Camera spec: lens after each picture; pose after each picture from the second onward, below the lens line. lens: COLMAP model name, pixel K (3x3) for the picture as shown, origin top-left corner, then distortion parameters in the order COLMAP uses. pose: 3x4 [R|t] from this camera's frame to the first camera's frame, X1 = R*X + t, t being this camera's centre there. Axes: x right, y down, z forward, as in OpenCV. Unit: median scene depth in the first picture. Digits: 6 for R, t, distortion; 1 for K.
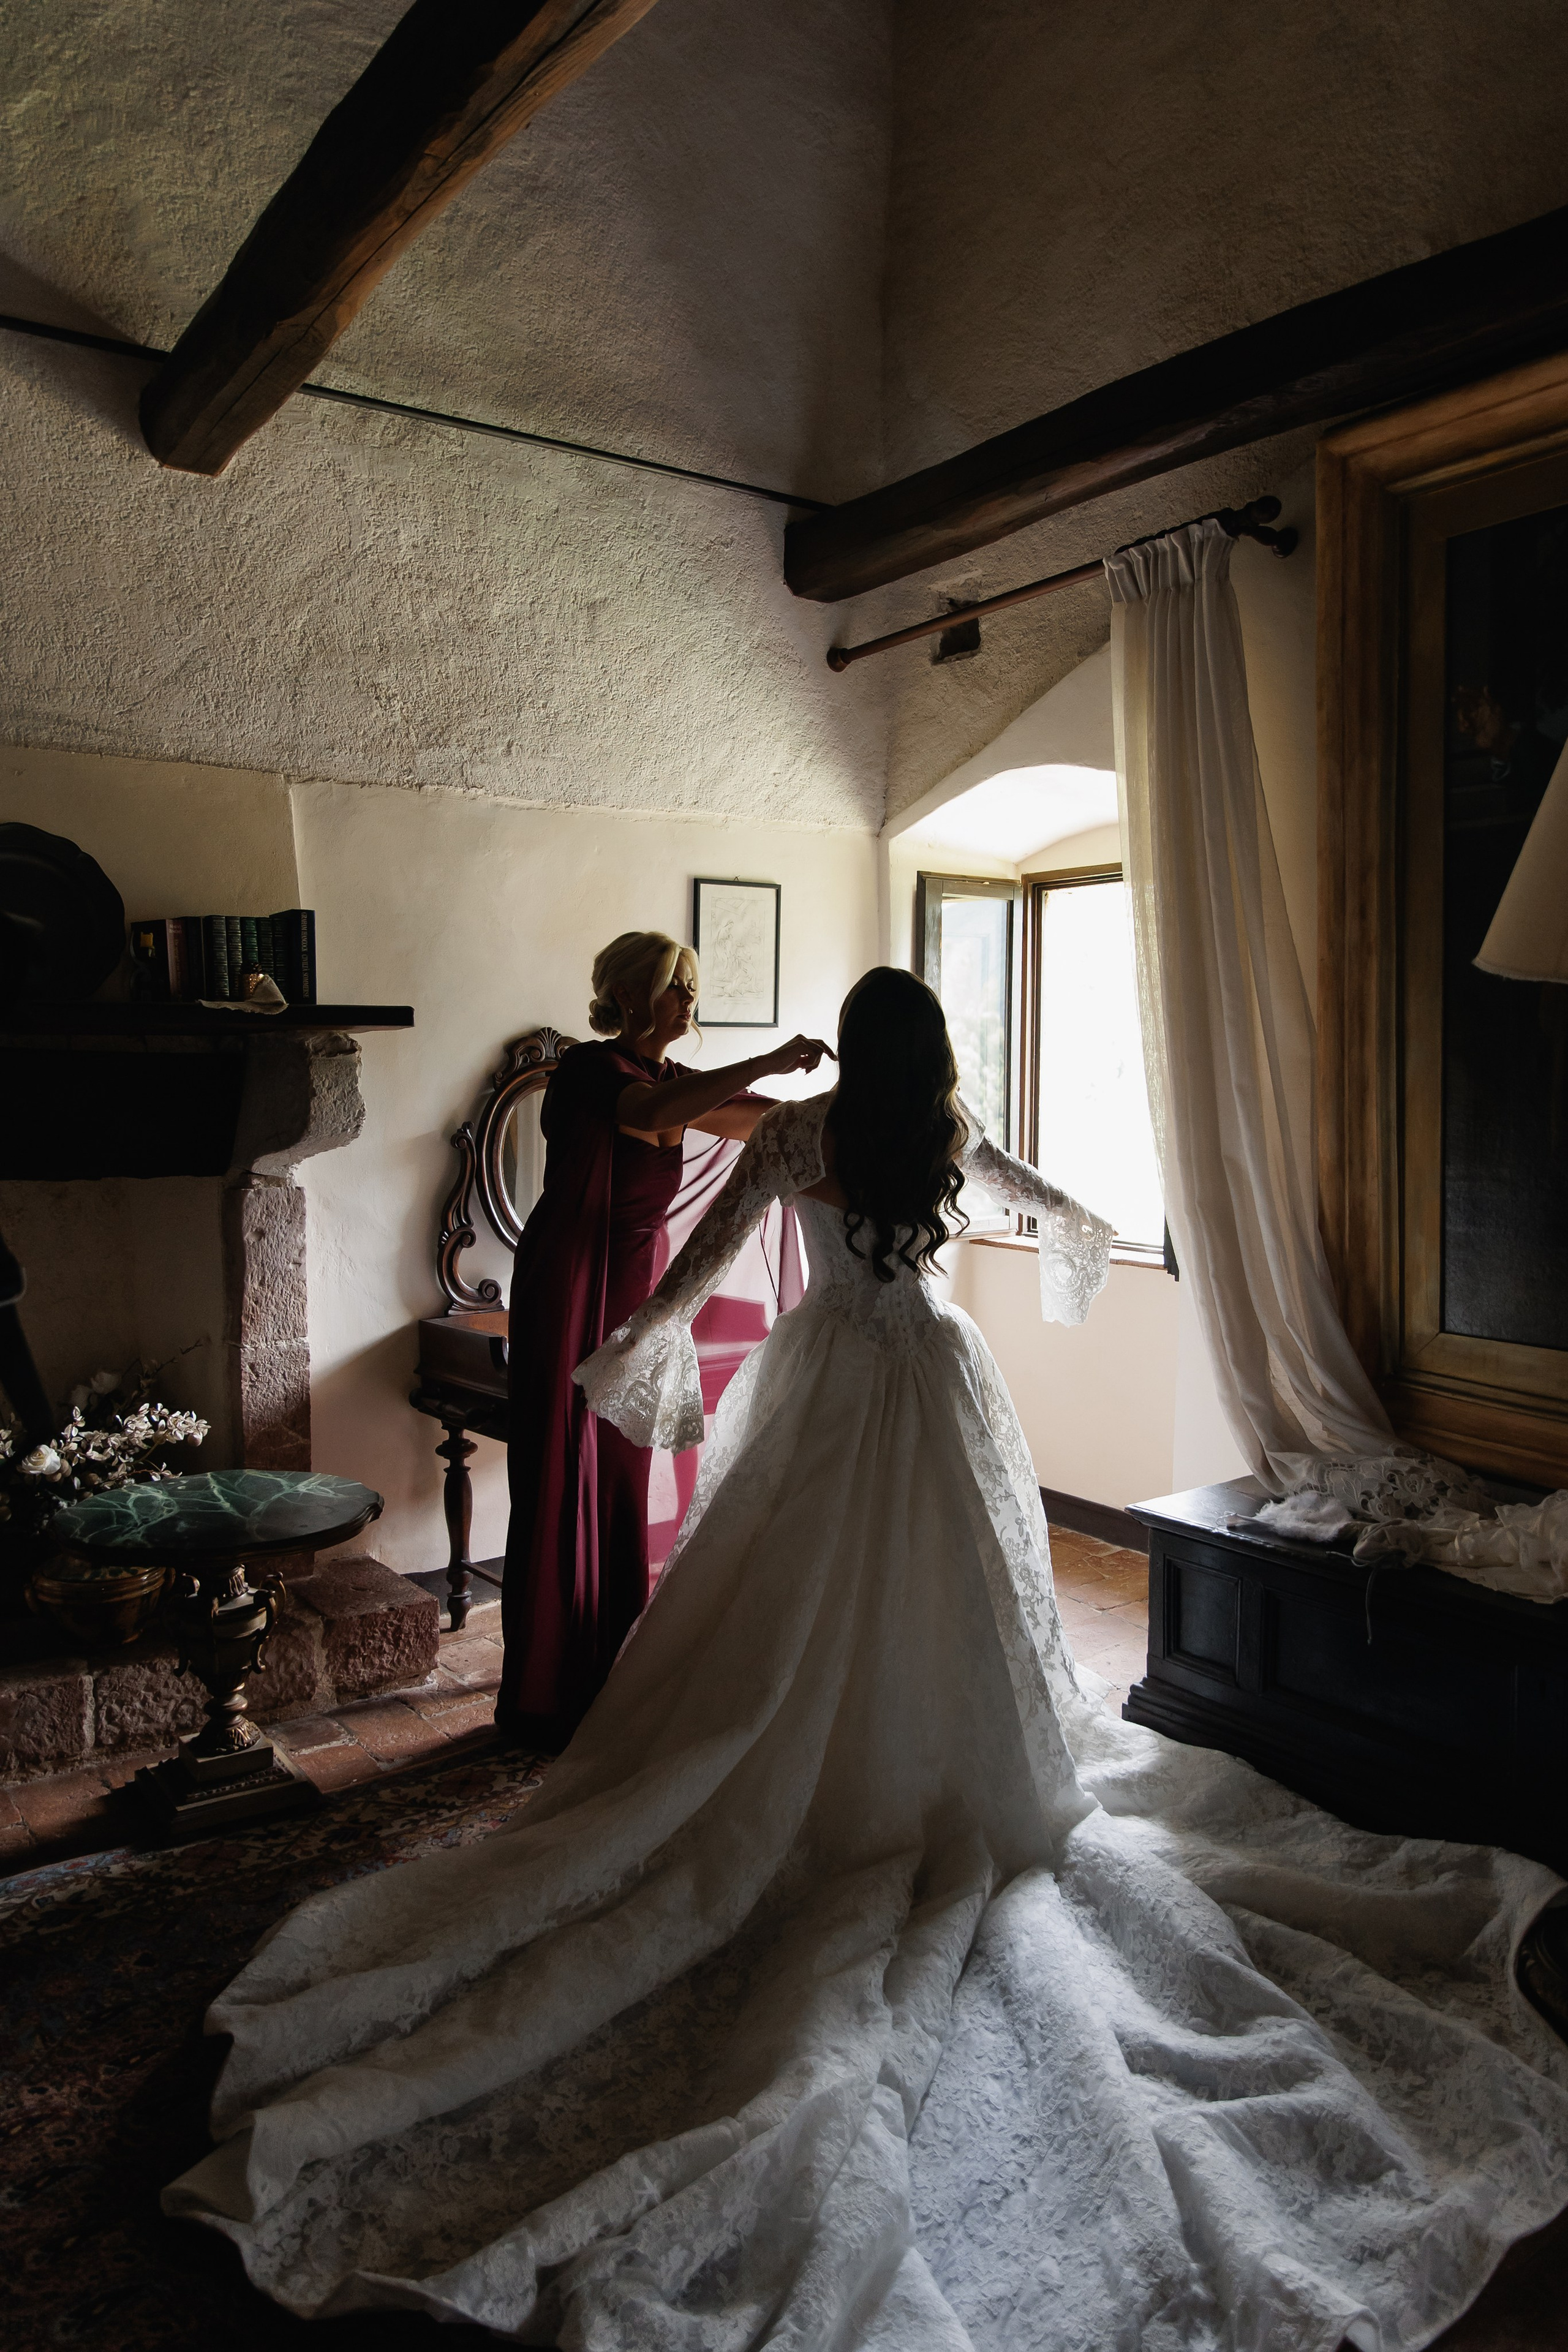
lens RADIAL K [[1661.5, 0, 784.0], [0, 1661.5, 1176.0], [0, 0, 1]] dist [0.010473, -0.012568]
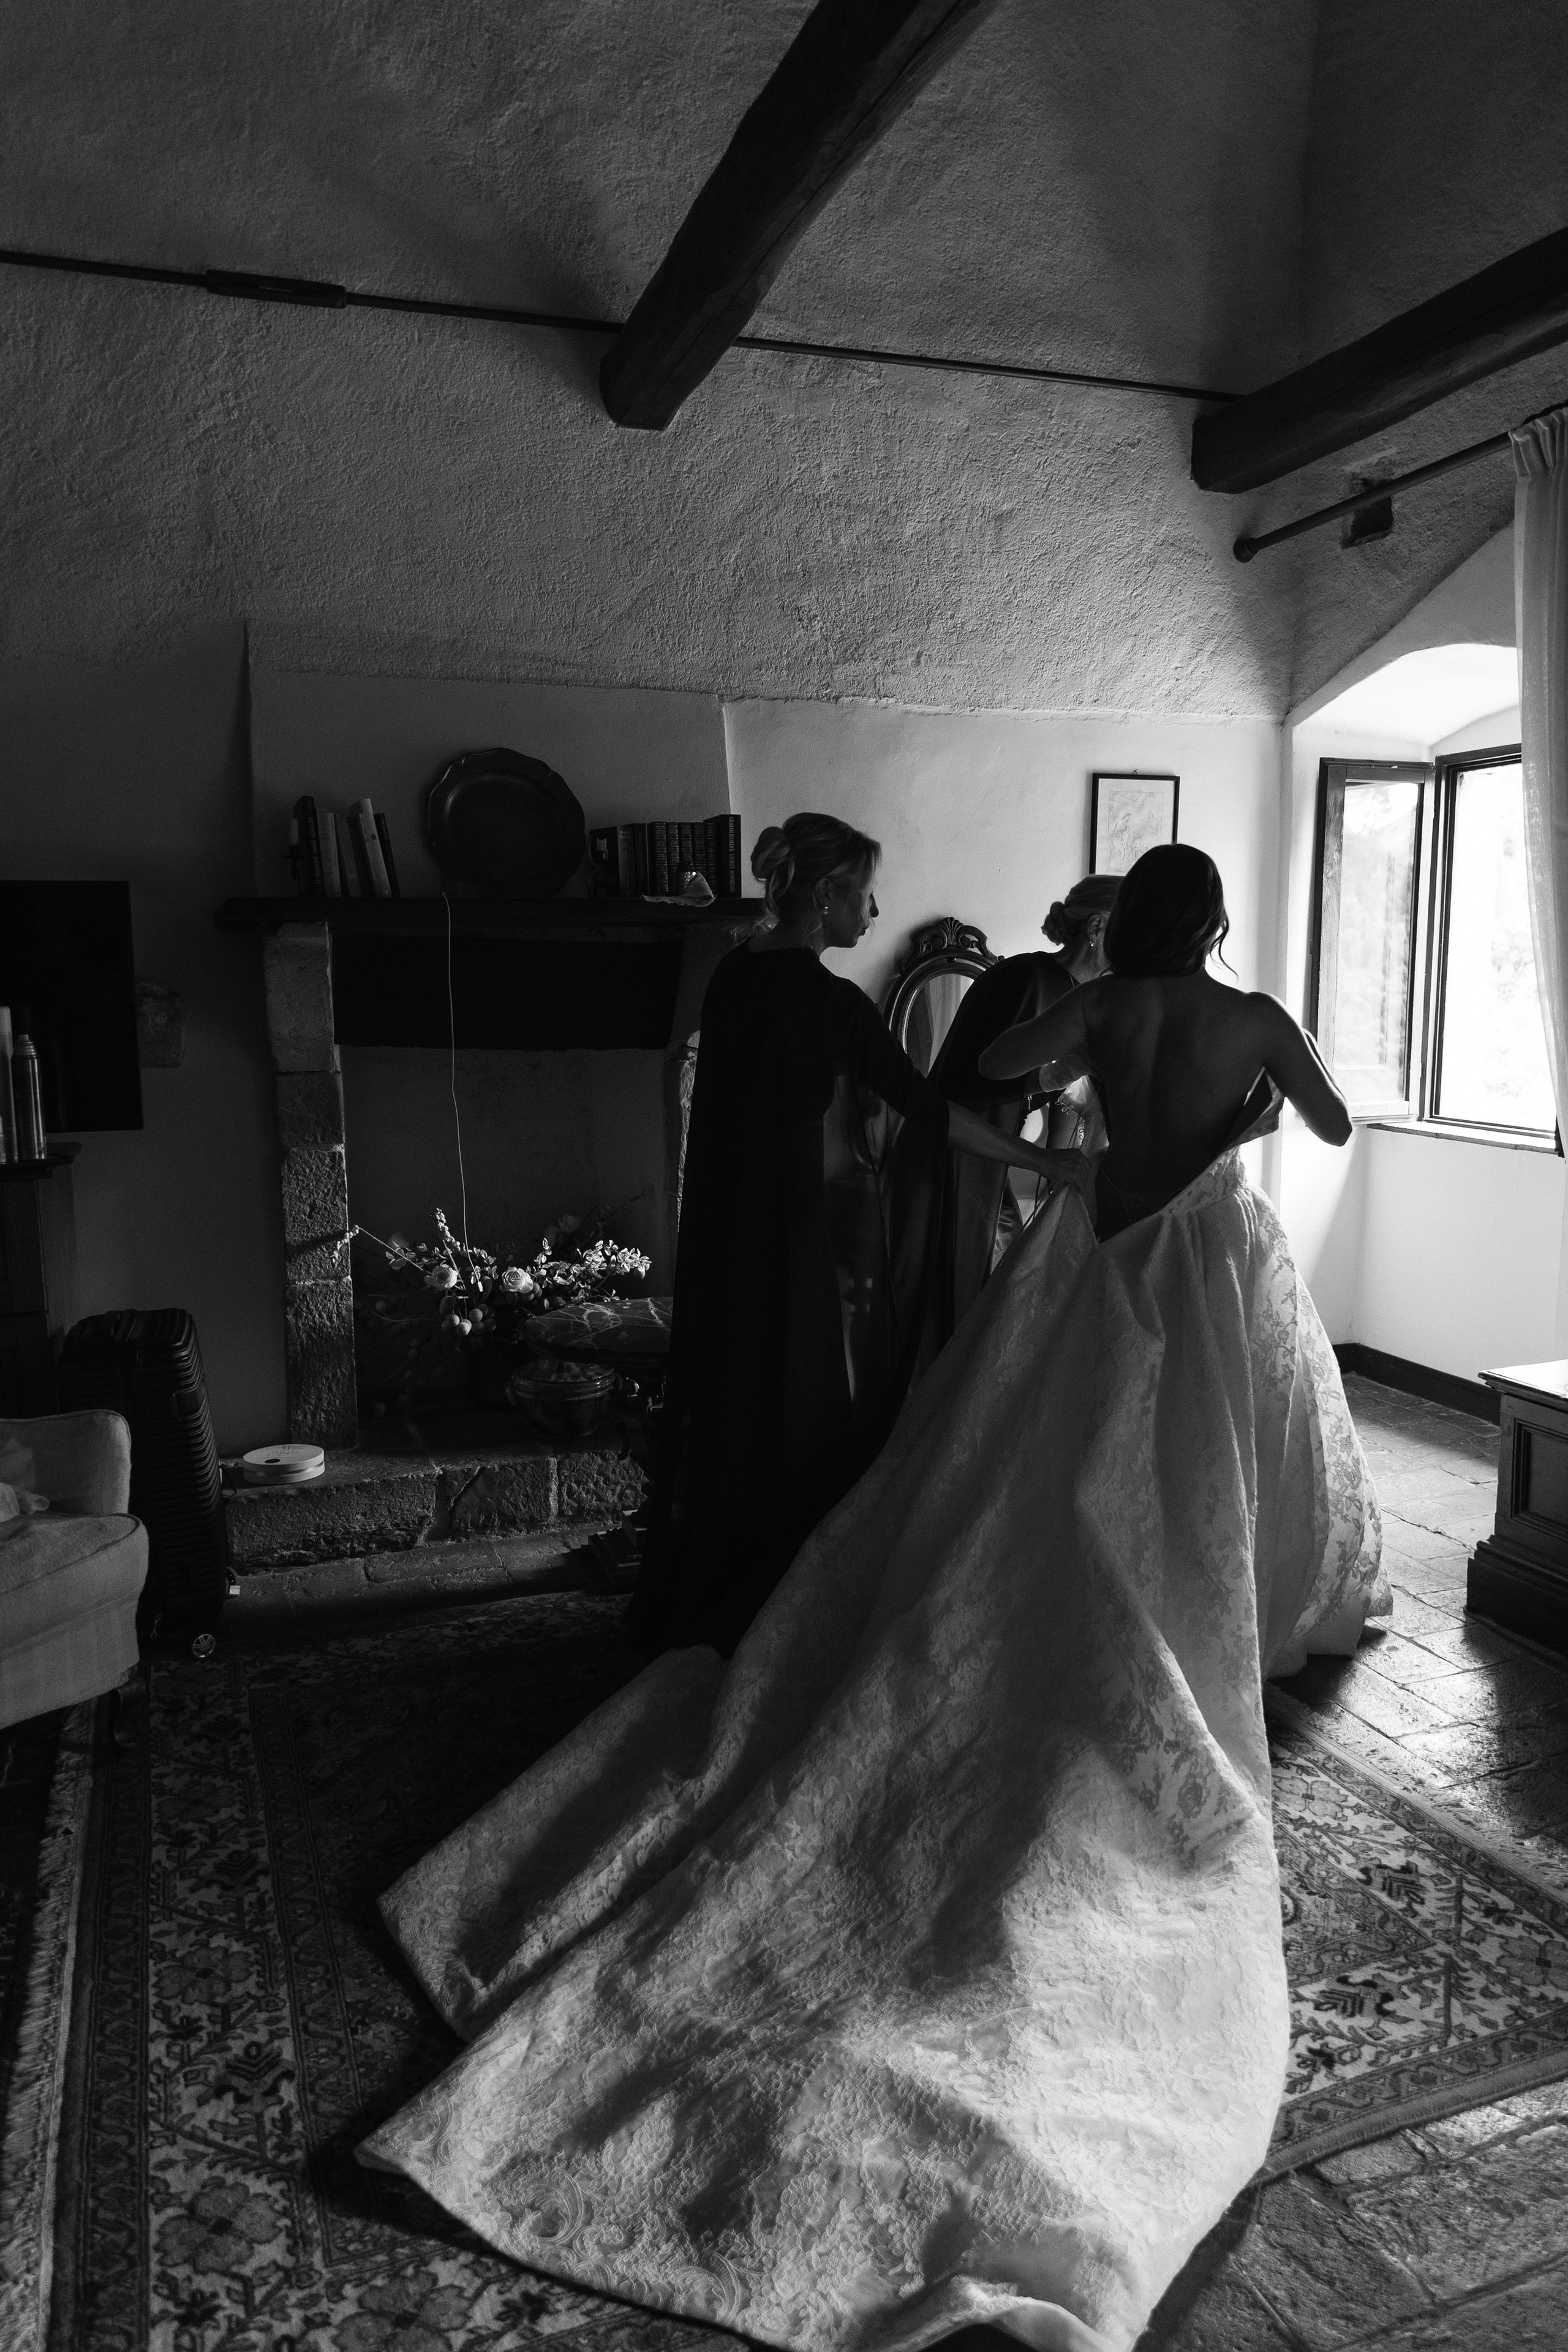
lens RADIAL K [[1647.8, 0, 784.0], [0, 1647.8, 1176.0], [0, 0, 1]] dist [0.009882, -0.007792]
pose [[0.963860, 0.027848, -0.264950, 0.045981], [-0.011767, 0.998001, 0.062088, 0.014558], [0.266149, -0.056727, 0.962261, -0.081344]]
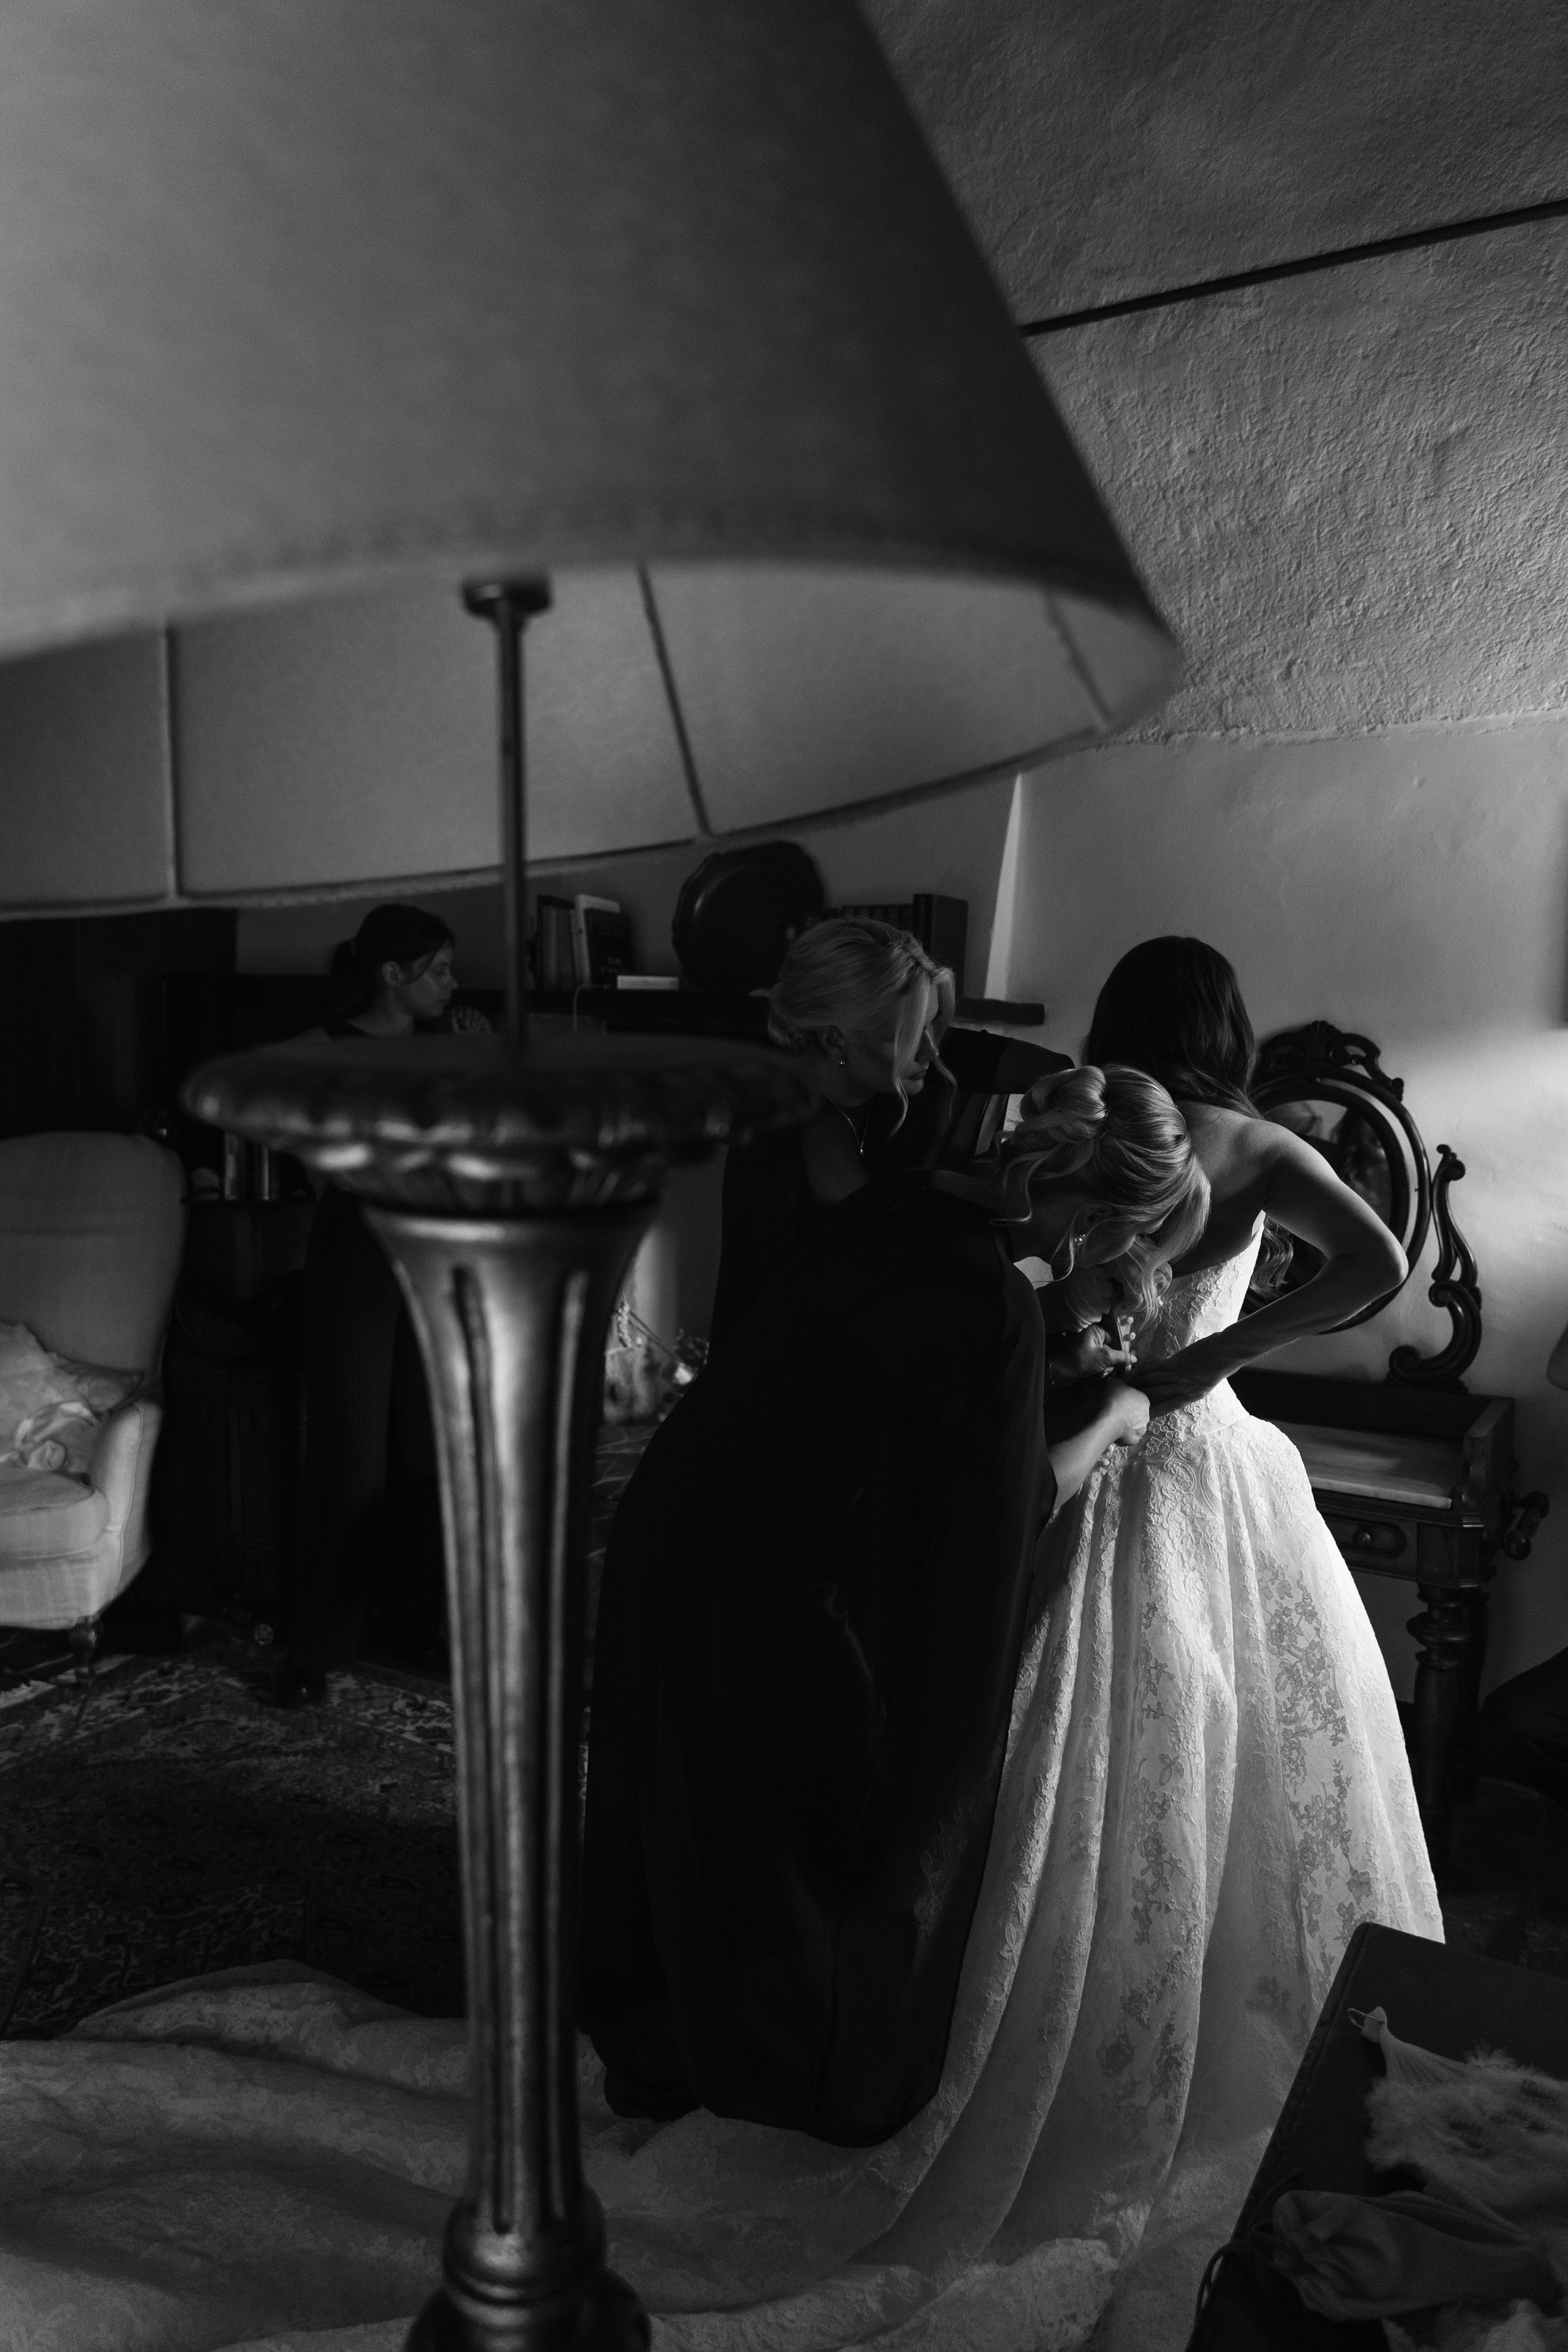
lens RADIAL K [[1647.8, 0, 784.0], [0, 1647.8, 1176.0], [0, 0, 1]] dist [0.009882, -0.007792]
pose [[0.374493, 0.095892, -0.922258, 0.505555], [-0.090644, 0.993660, 0.066510, -0.048319], [0.922788, 0.058690, 0.380811, 0.502905]]
